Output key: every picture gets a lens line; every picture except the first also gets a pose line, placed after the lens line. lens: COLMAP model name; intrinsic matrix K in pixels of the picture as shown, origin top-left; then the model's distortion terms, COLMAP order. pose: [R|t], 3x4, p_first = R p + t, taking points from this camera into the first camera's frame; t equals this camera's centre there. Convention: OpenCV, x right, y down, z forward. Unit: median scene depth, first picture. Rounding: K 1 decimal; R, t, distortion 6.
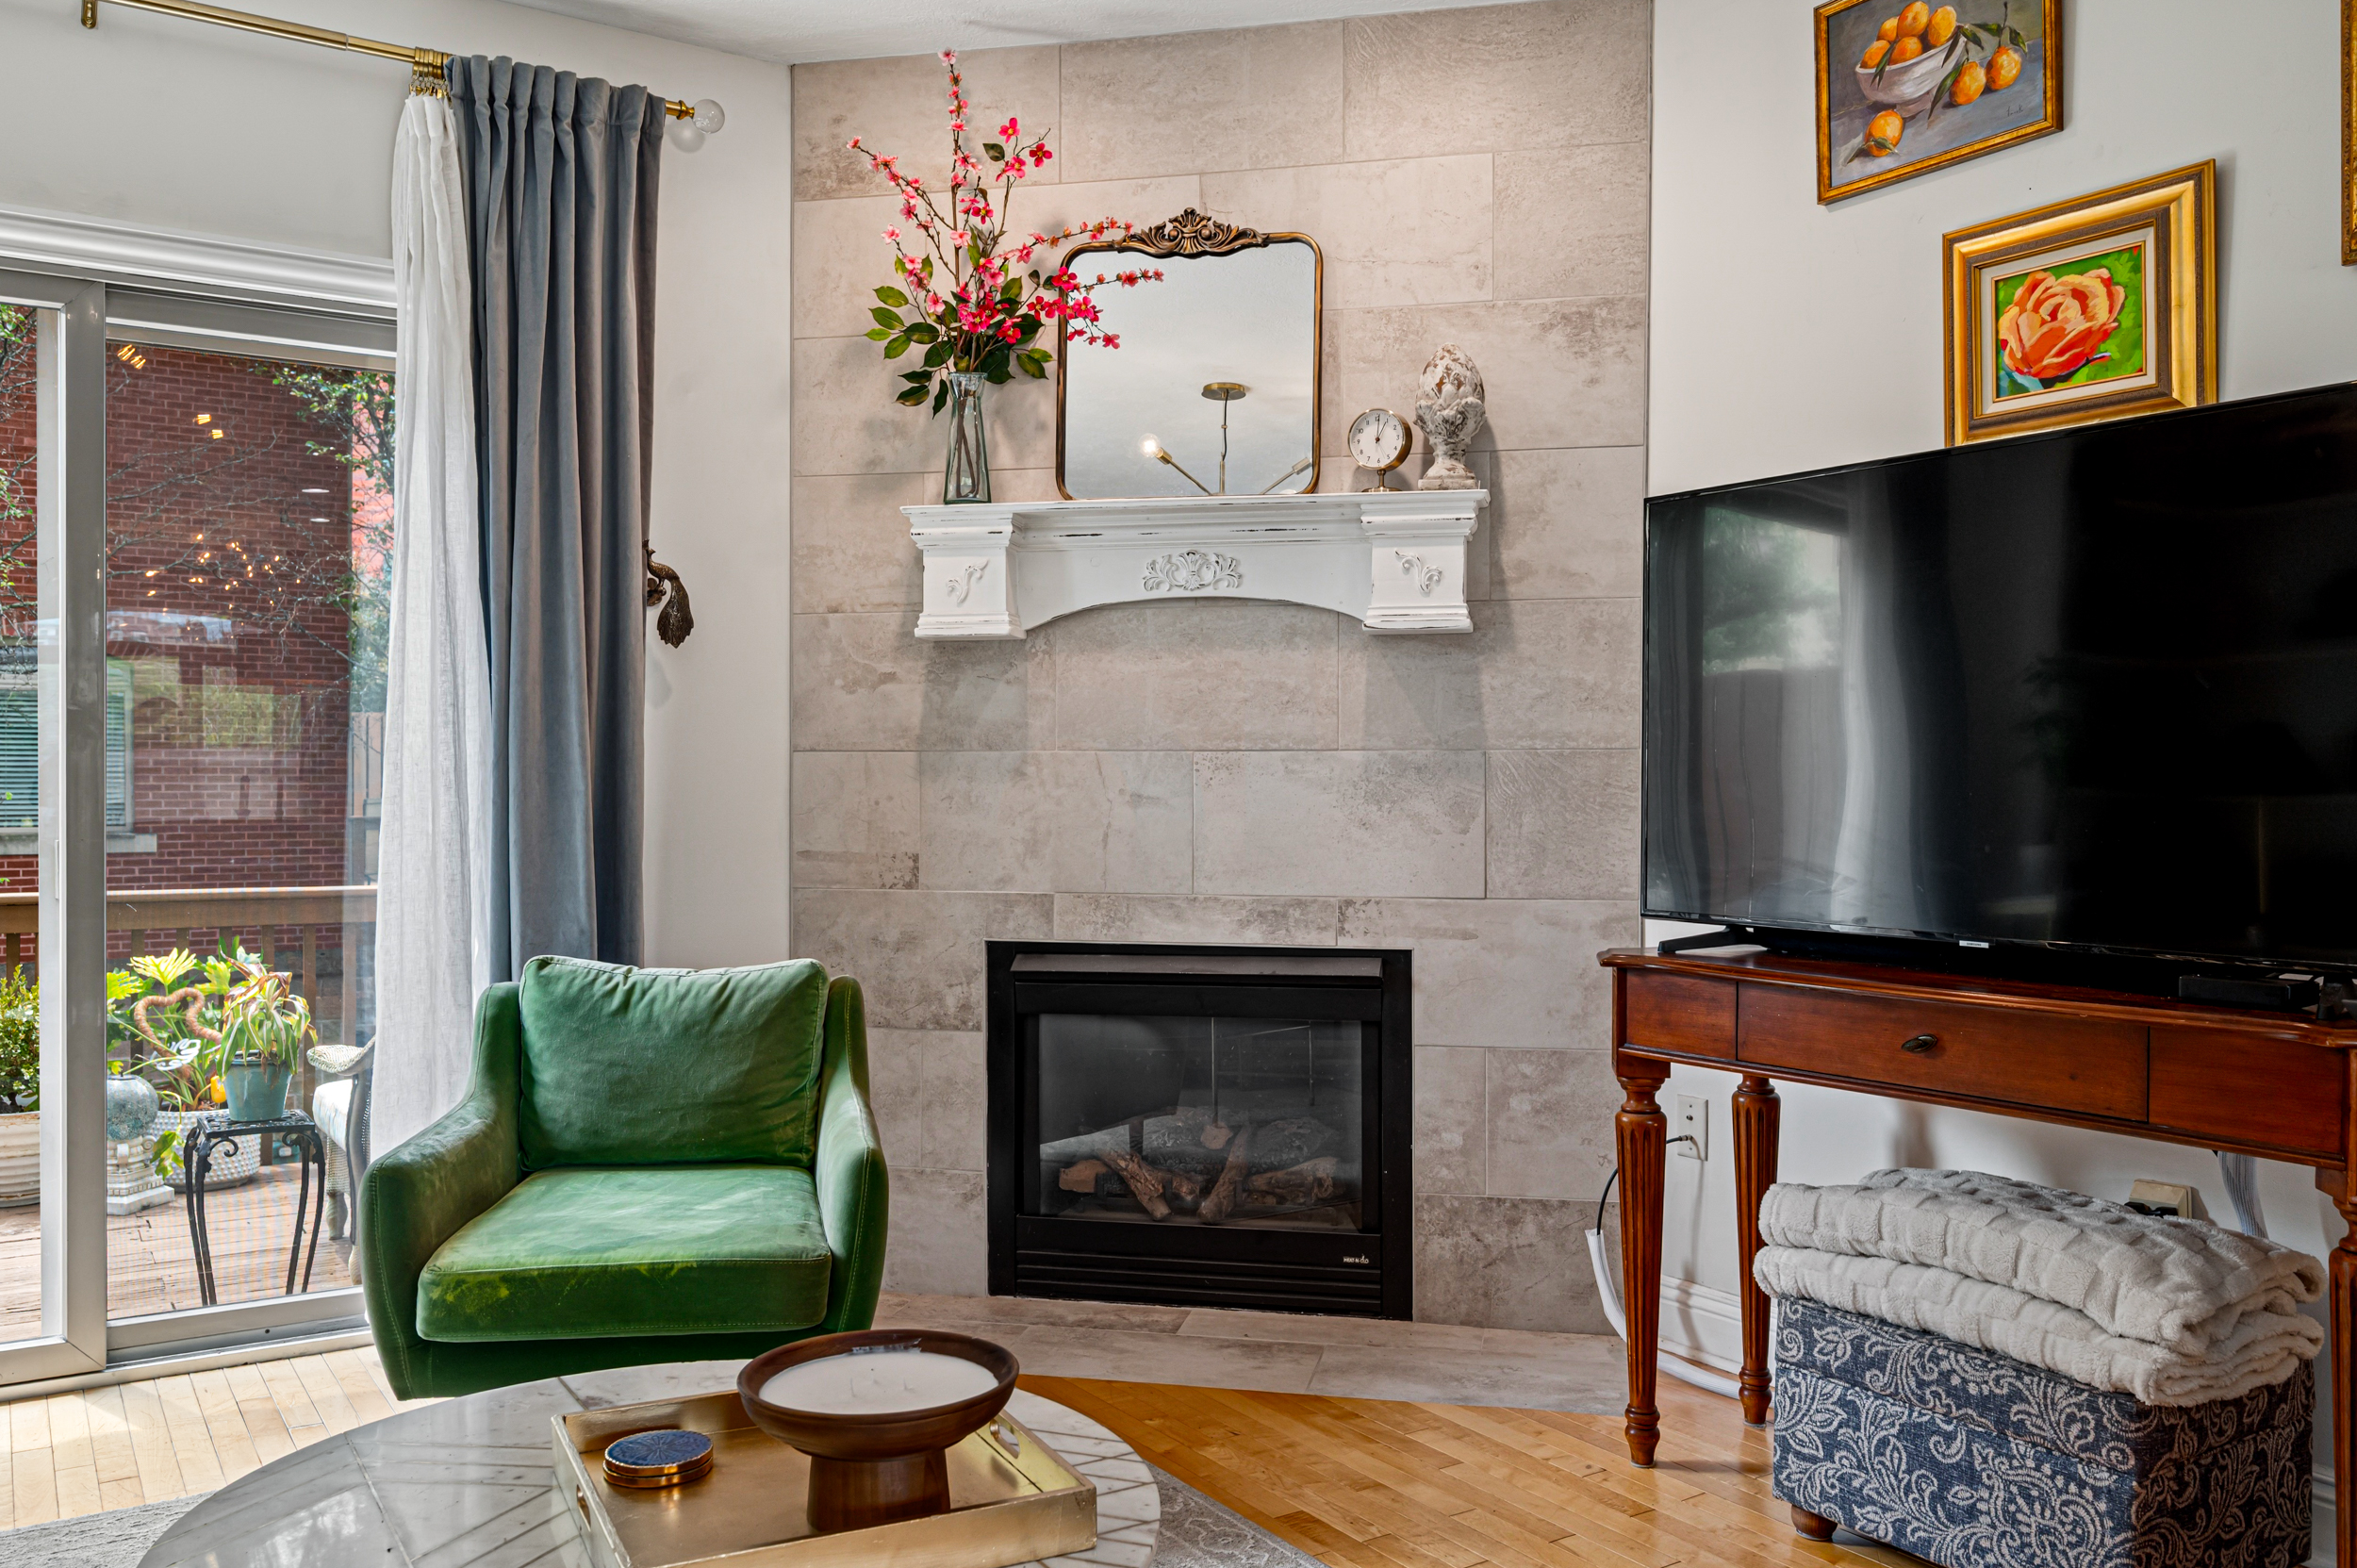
lens RADIAL K [[1825.4, 0, 1169.1], [0, 1825.4, 801.4], [0, 0, 1]] dist [-0.001566, 0.001934]
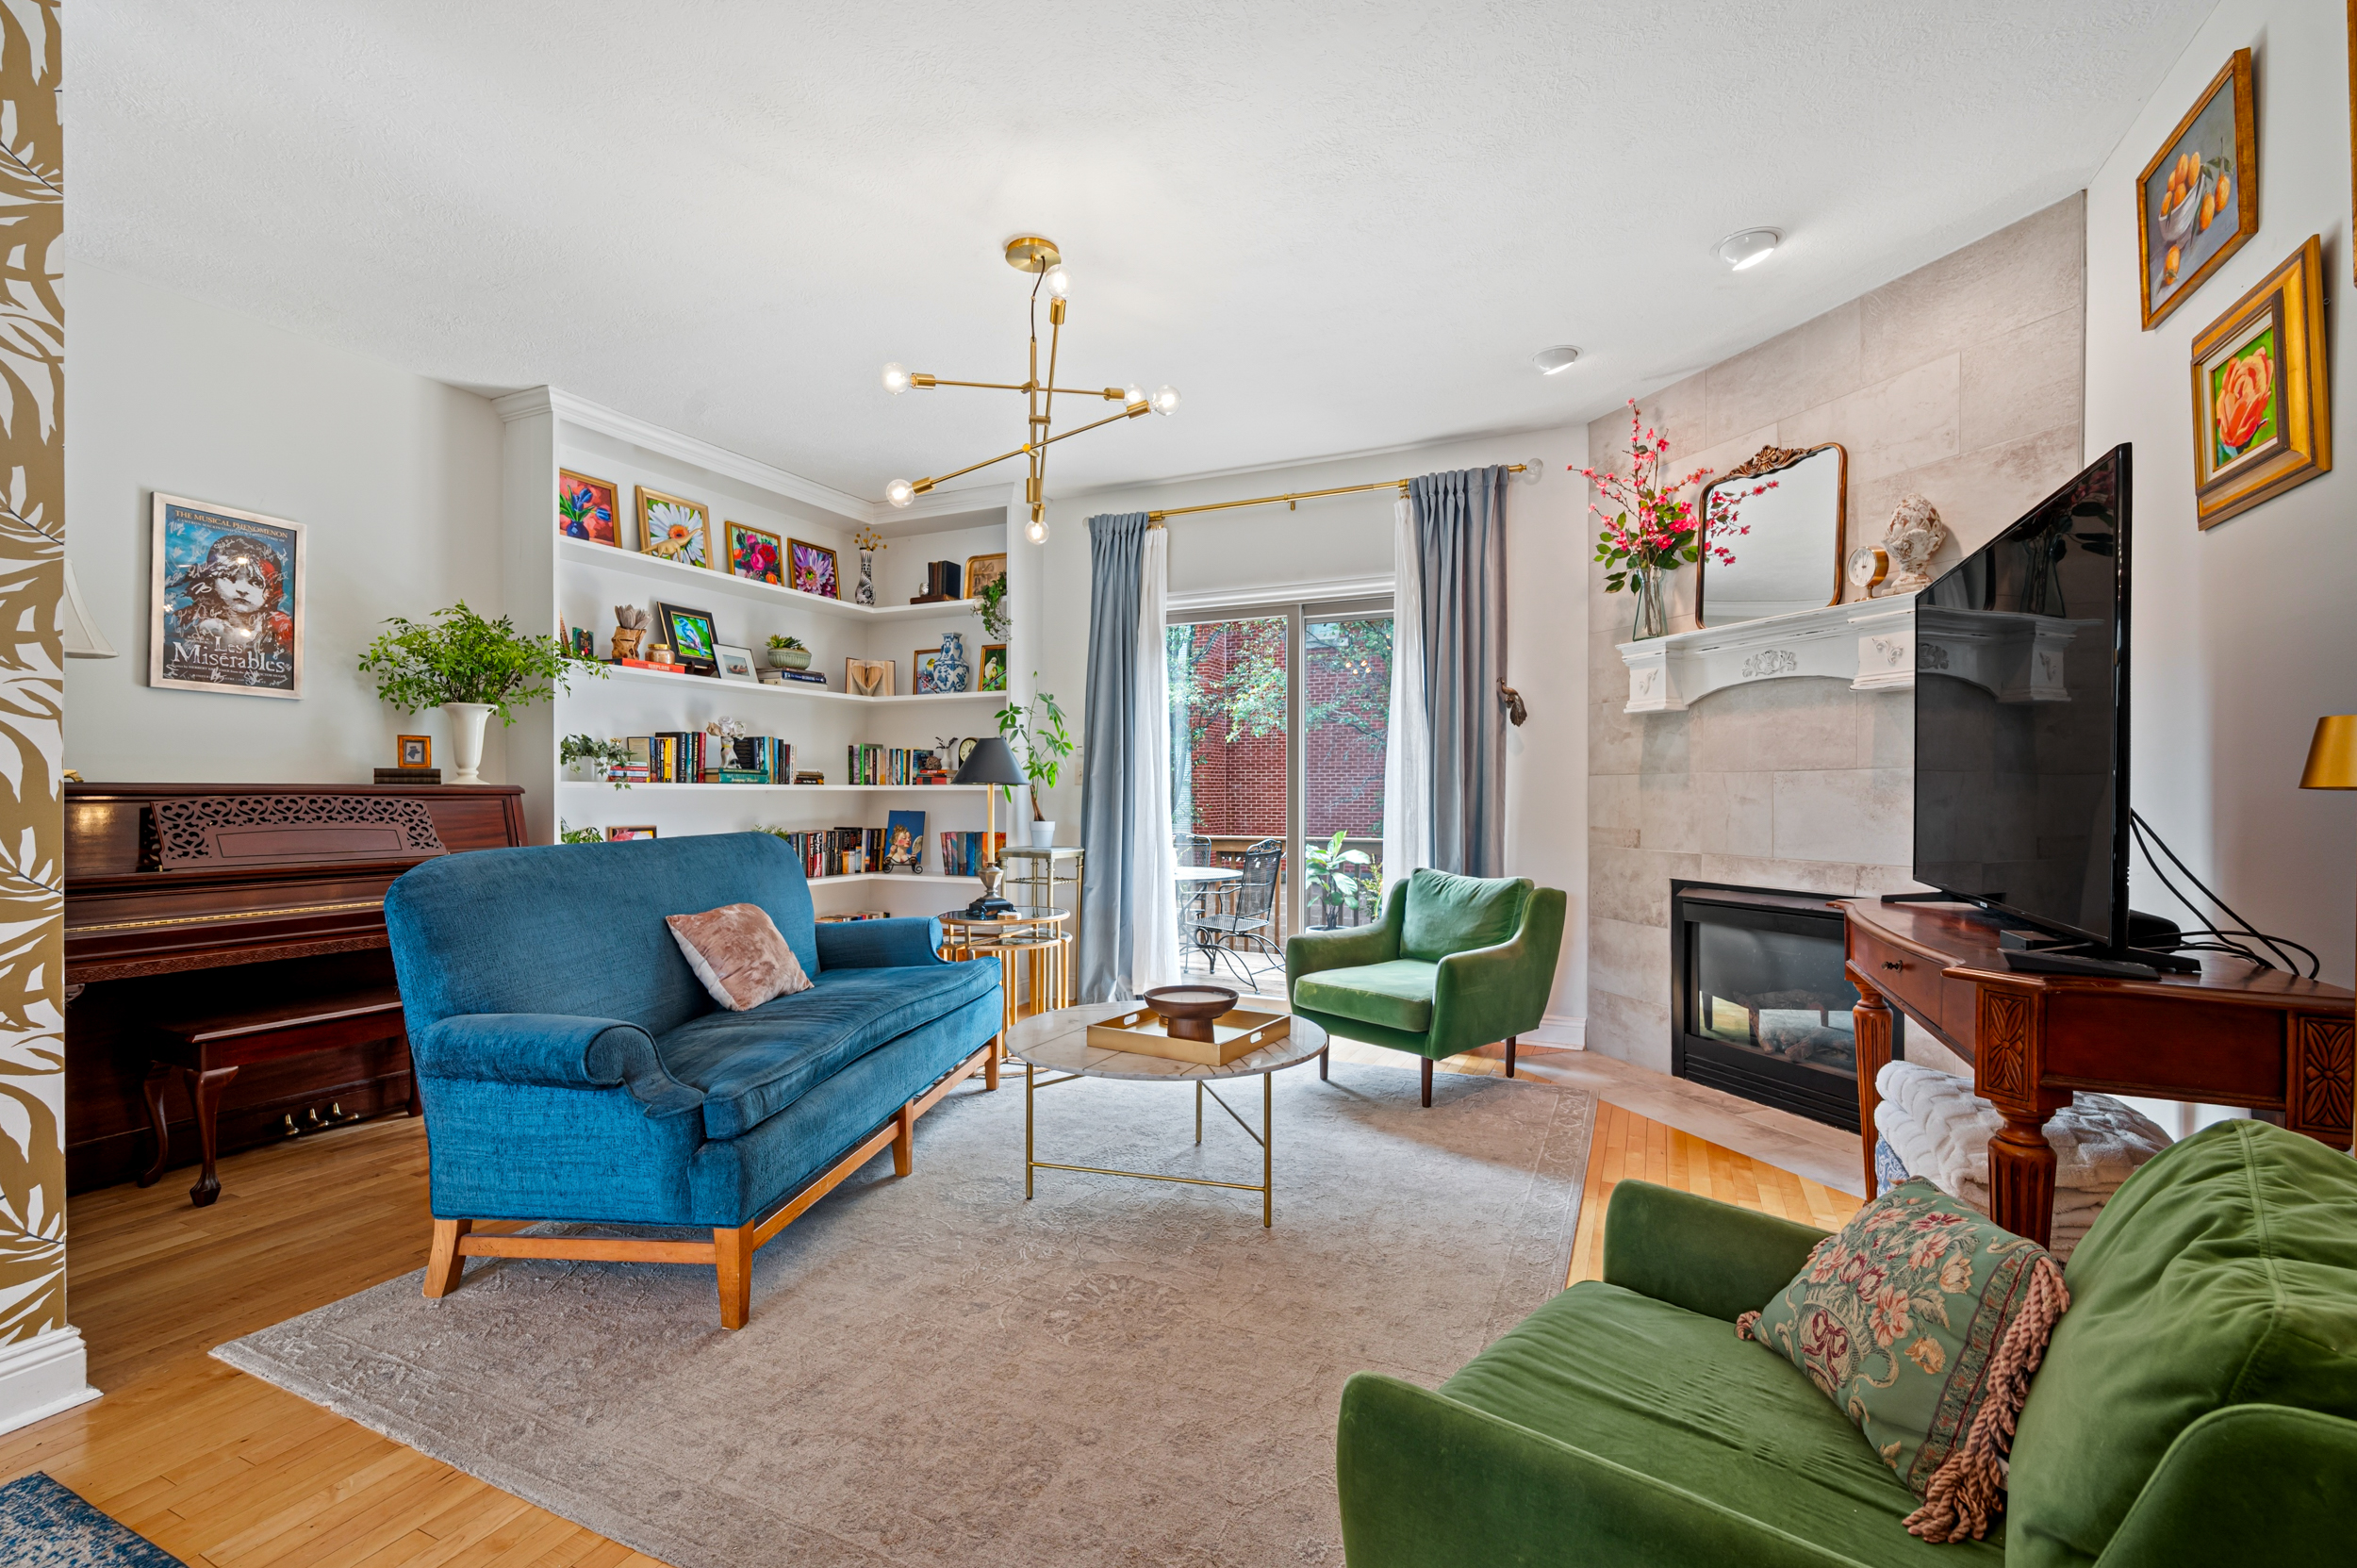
lens RADIAL K [[1030.1, 0, 1175.1], [0, 1030.1, 799.5], [0, 0, 1]] dist [-0.001163, -0.001047]
pose [[0.527466, 0.003249, -0.849570, 0.533531], [-0.005945, 0.999982, 0.000134, 0.001135], [0.849555, 0.004980, 0.527476, 0.048925]]
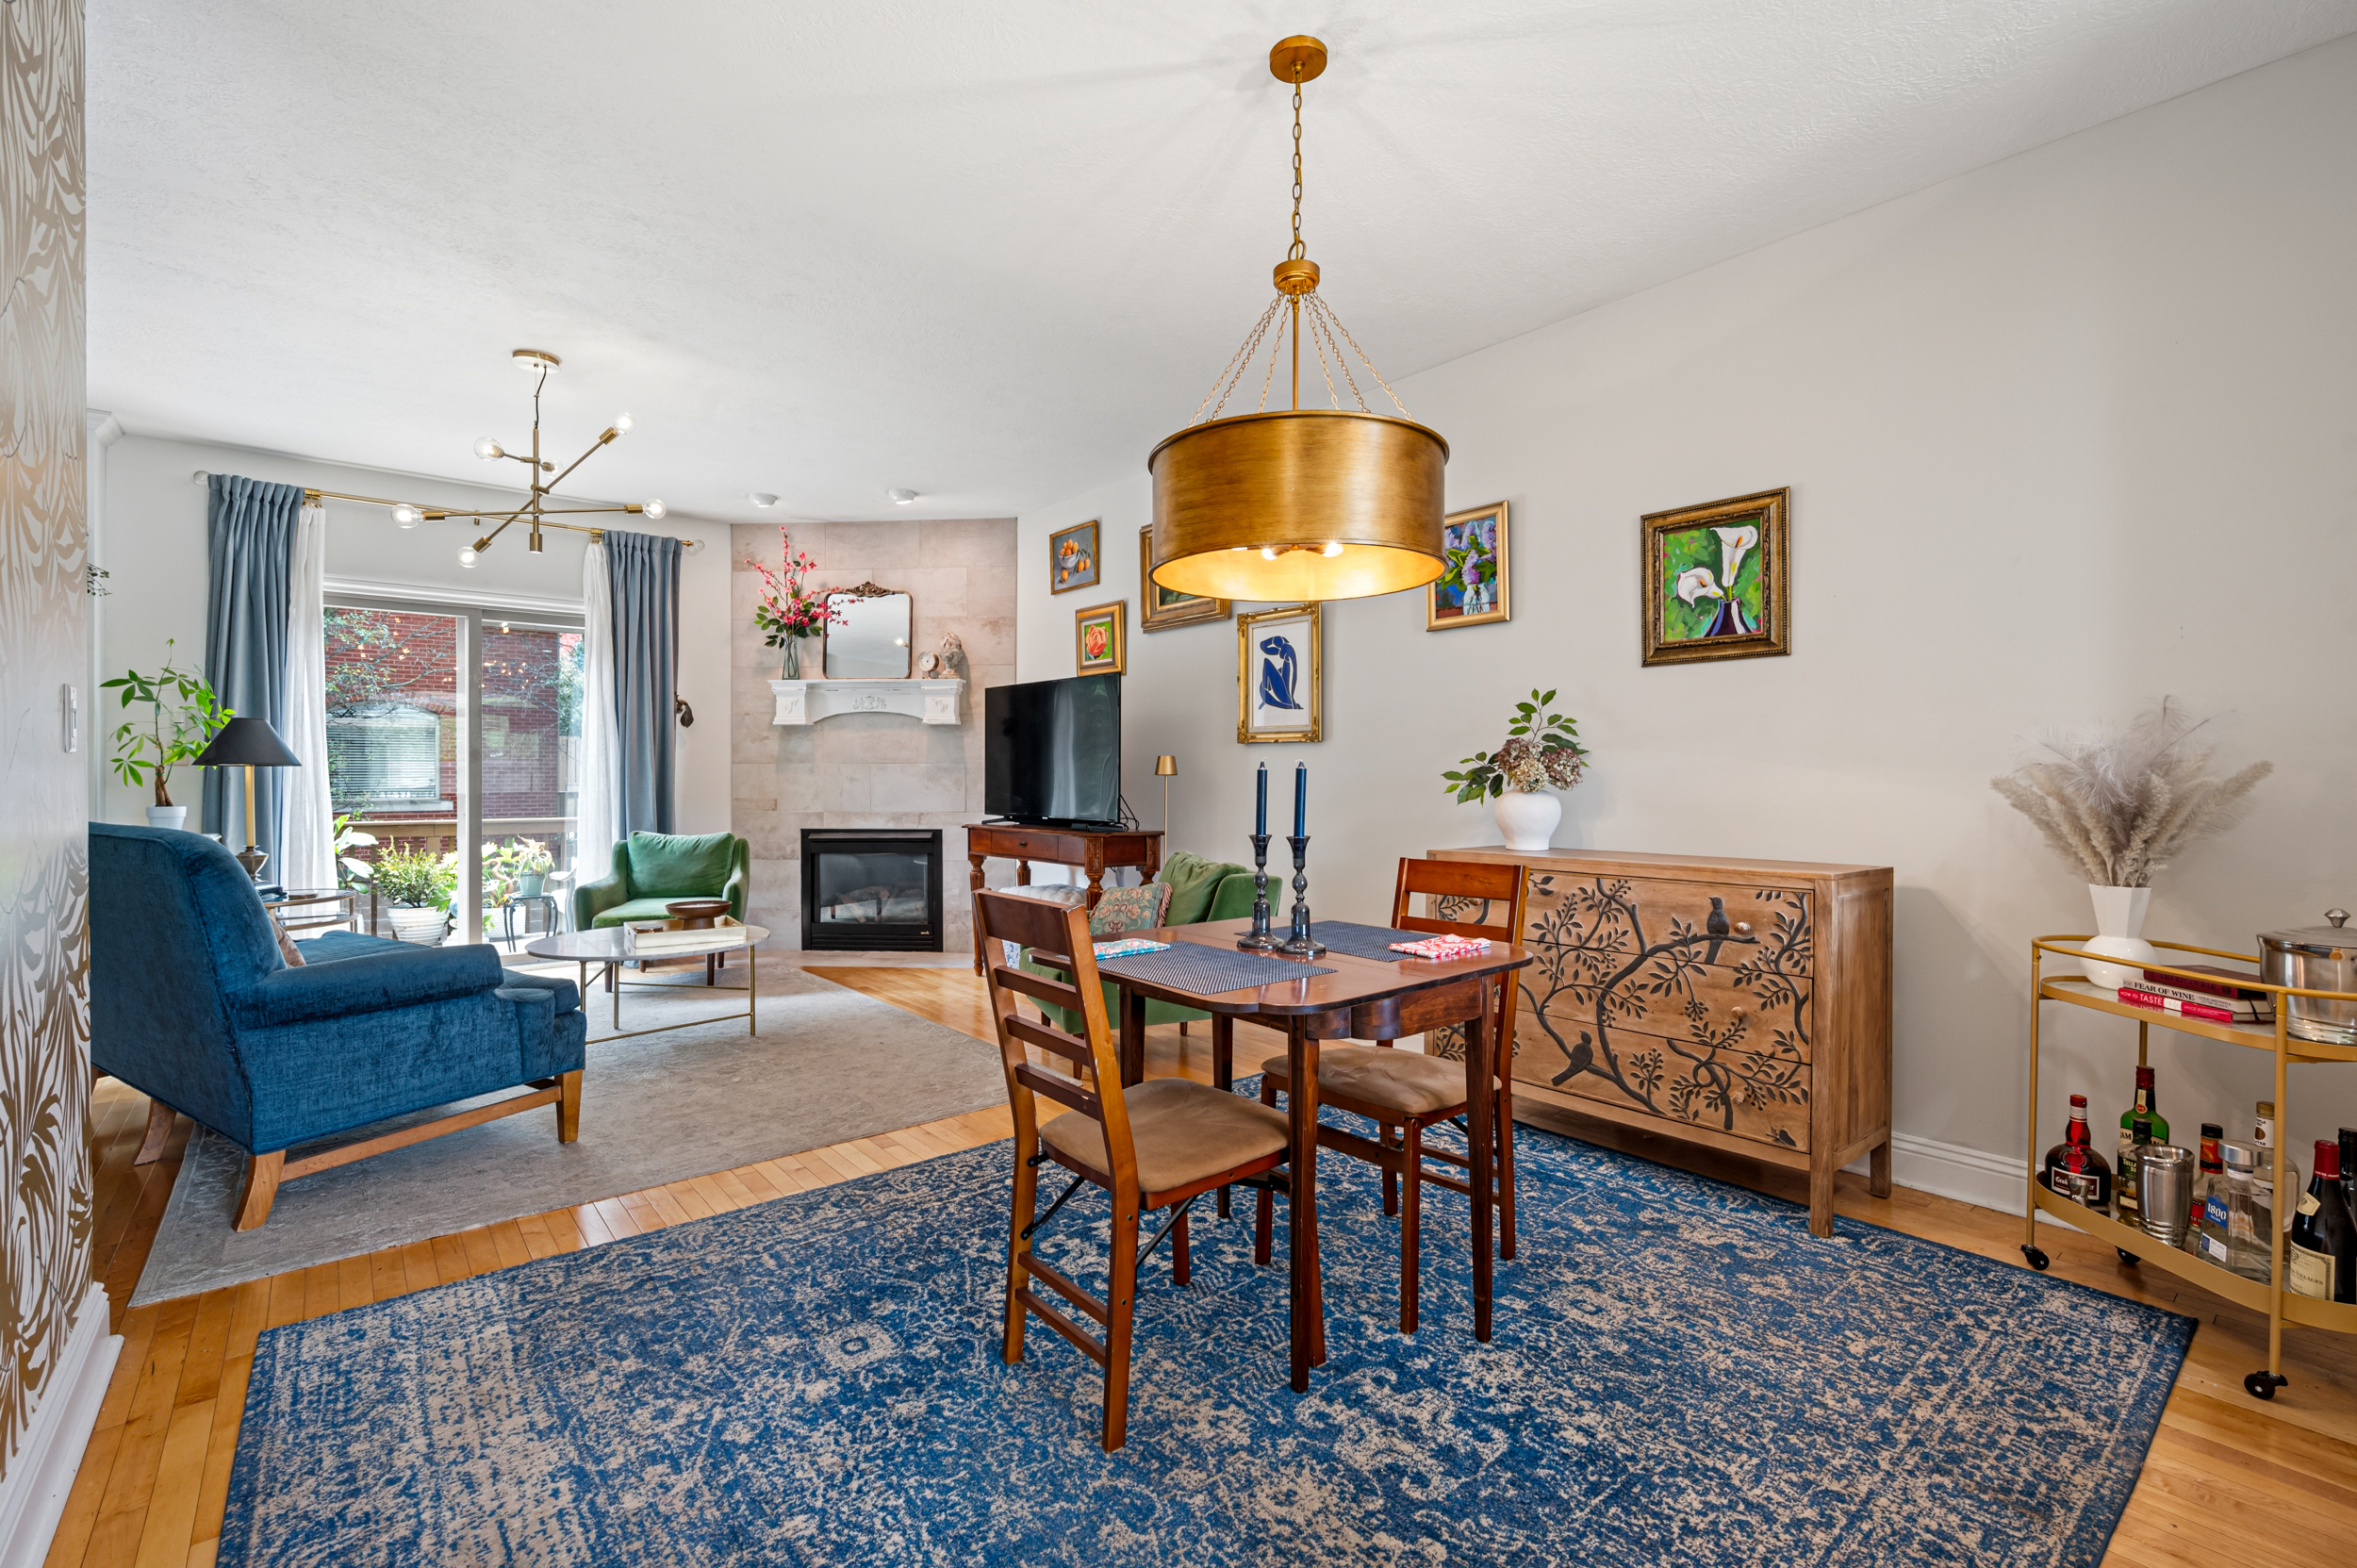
lens RADIAL K [[1030.1, 0, 1181.2], [0, 1030.1, 781.5], [0, 0, 1]] dist [-0.001163, -0.001047]
pose [[0.992026, -0.002797, 0.126005, 0.310503], [0.003190, 0.999991, -0.002911, 0.008561], [-0.125996, 0.003290, 0.992025, -0.742489]]
